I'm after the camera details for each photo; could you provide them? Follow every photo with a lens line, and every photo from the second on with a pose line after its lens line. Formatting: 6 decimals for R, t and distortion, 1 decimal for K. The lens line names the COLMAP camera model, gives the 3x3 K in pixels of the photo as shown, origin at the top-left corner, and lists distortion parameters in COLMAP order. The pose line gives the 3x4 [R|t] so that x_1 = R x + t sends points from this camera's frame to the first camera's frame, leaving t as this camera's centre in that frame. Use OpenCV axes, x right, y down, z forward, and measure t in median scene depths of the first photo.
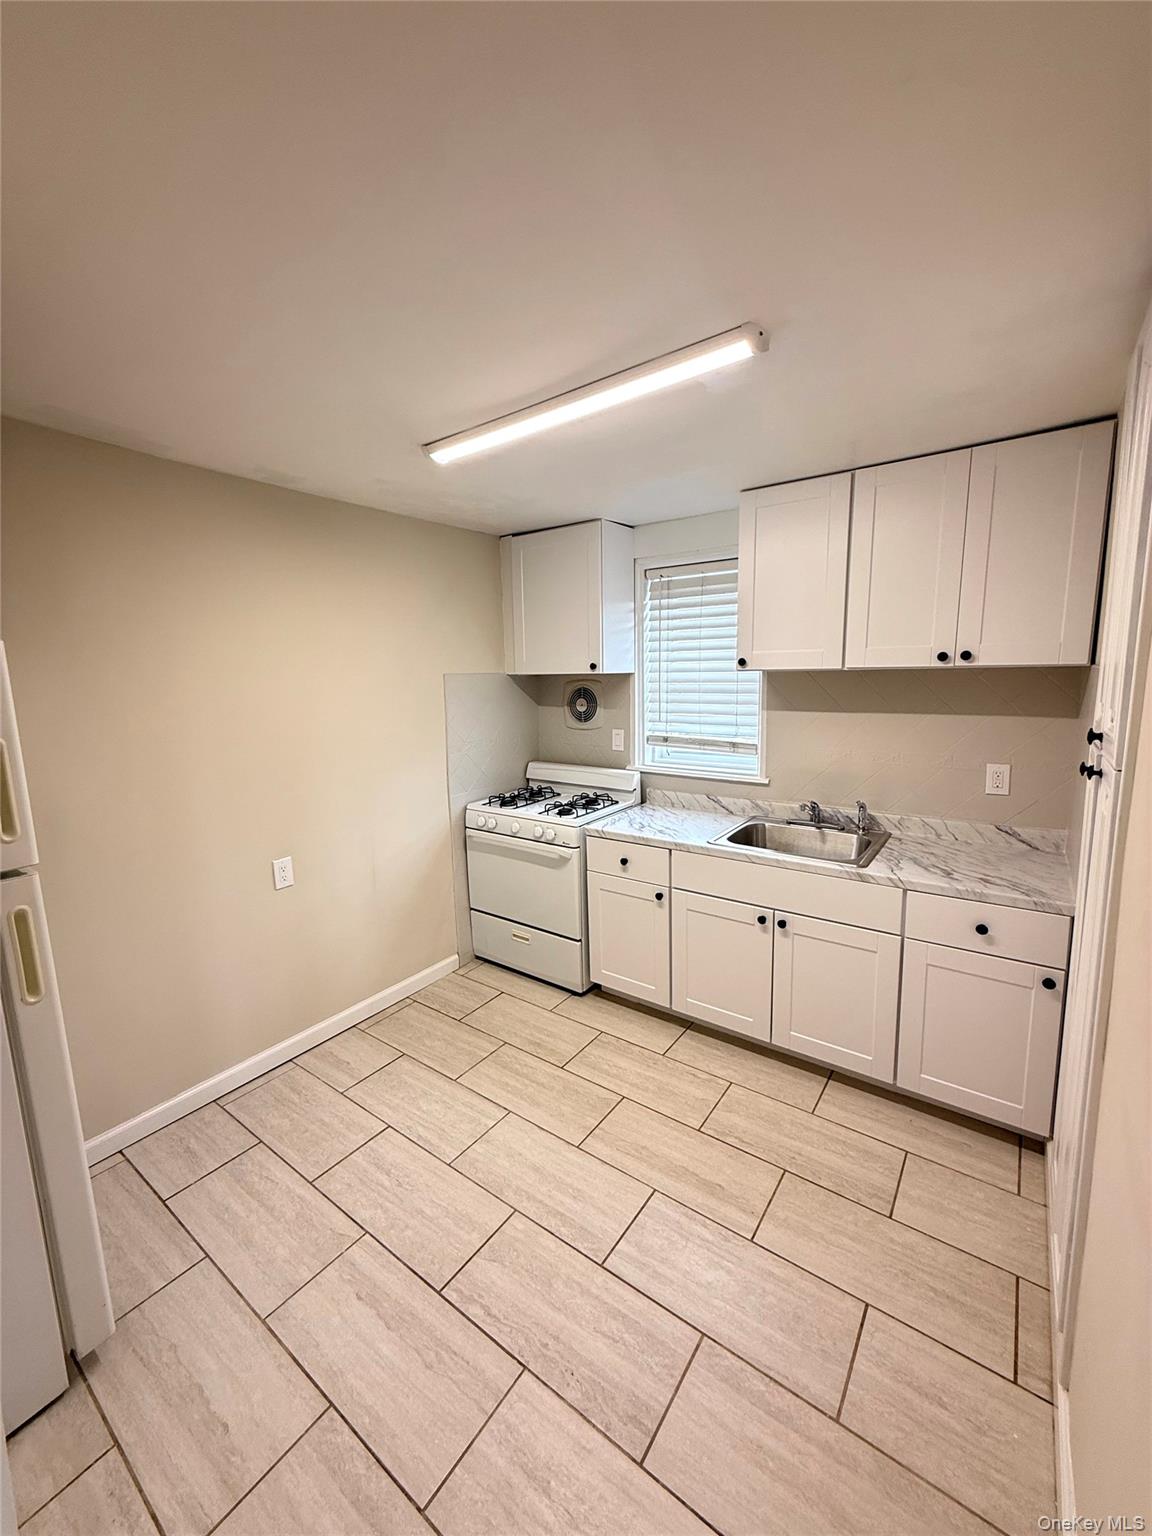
lens RADIAL K [[608.5, 0, 578.1], [0, 608.5, 767.3], [0, 0, 1]] dist [0.000626, 0.000080]
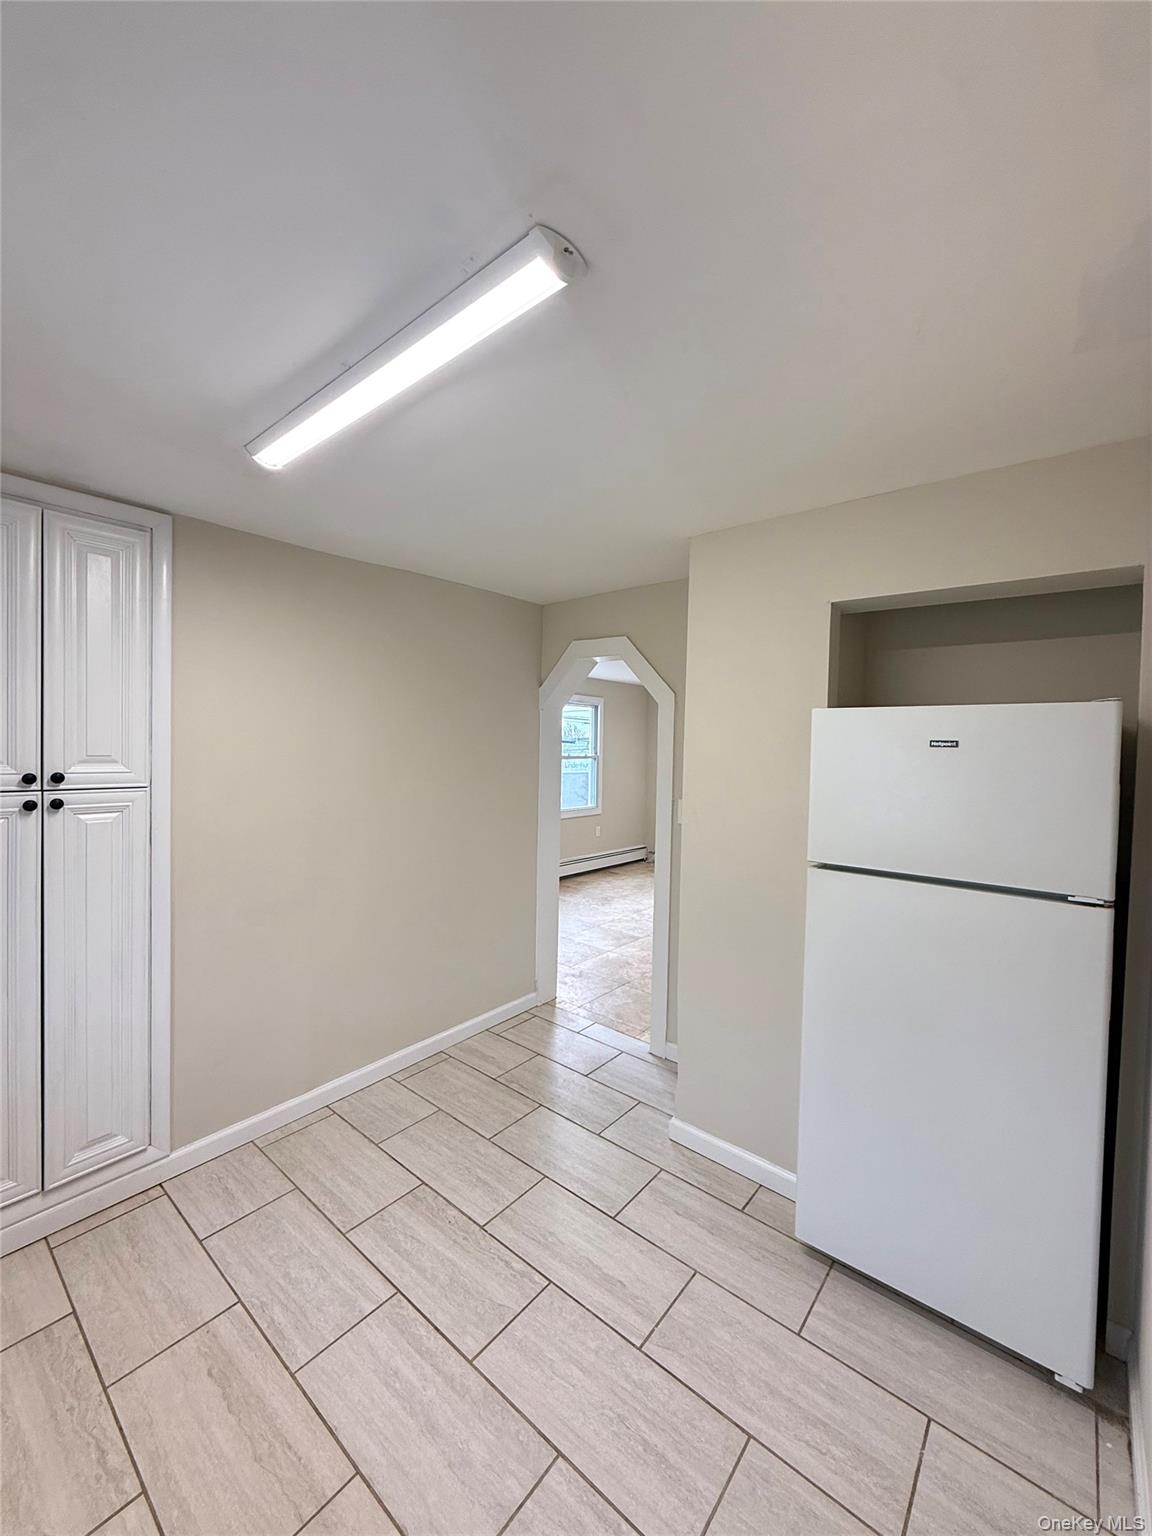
lens RADIAL K [[608.5, 0, 575.2], [0, 608.5, 765.5], [0, 0, 1]] dist [0.000626, 0.000080]
pose [[-0.997807, -0.003463, 0.066105, -0.317990], [0.008359, 0.984045, 0.177725, -0.243387], [-0.065665, 0.177887, -0.981858, 1.776766]]
